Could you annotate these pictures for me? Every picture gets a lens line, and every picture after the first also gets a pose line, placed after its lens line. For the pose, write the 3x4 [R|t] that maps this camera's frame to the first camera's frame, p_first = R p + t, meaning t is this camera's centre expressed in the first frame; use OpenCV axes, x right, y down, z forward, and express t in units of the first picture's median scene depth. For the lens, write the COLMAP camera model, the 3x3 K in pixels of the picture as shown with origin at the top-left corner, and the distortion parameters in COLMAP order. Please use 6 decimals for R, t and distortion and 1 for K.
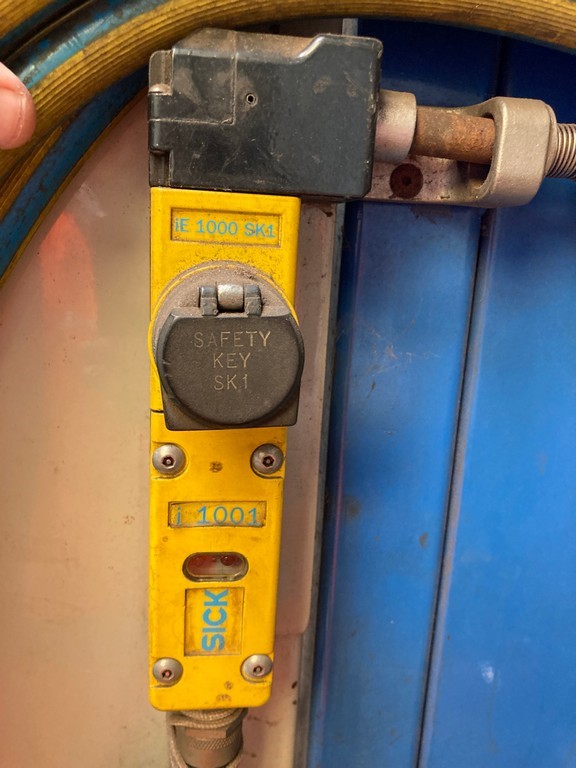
lens RADIAL K [[628.9, 0, 288.0], [0, 628.9, 384.0], [0, 0, 1]] dist [-0.008040, 0.007299]
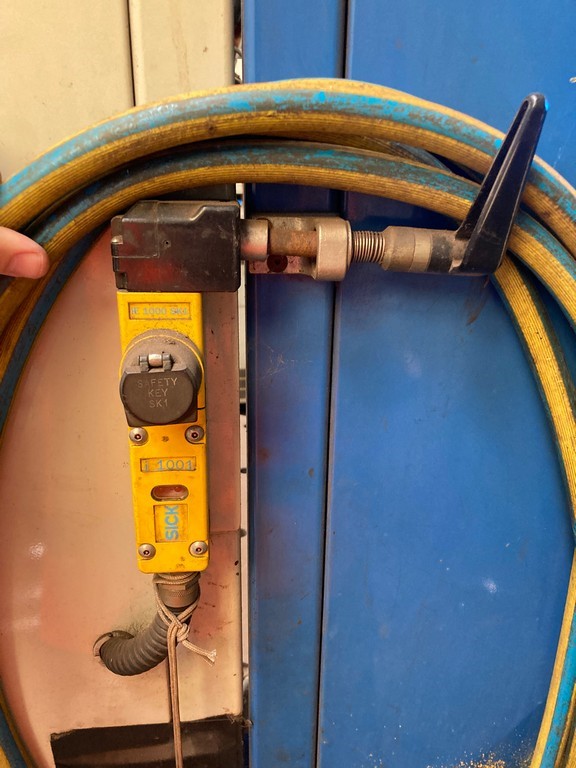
lens RADIAL K [[609.6, 0, 288.0], [0, 609.6, 384.0], [0, 0, 1]] dist [0.025593, -0.002171]
pose [[0.998684, -0.019357, -0.047501, 0.315638], [0.024883, 0.992625, 0.118645, -0.217237], [0.044854, -0.119670, 0.991800, -0.676760]]
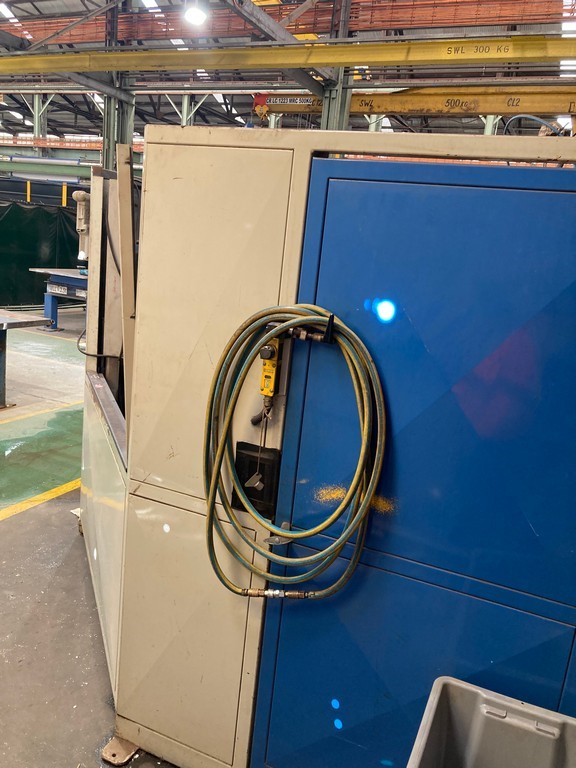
lens RADIAL K [[628.9, 0, 288.0], [0, 628.9, 384.0], [0, 0, 1]] dist [-0.008040, 0.007299]
pose [[0.869589, 0.131435, -0.475963, 4.646485], [-0.166438, 0.985535, -0.031934, 0.655563], [0.464881, 0.106987, 0.878886, -7.107544]]
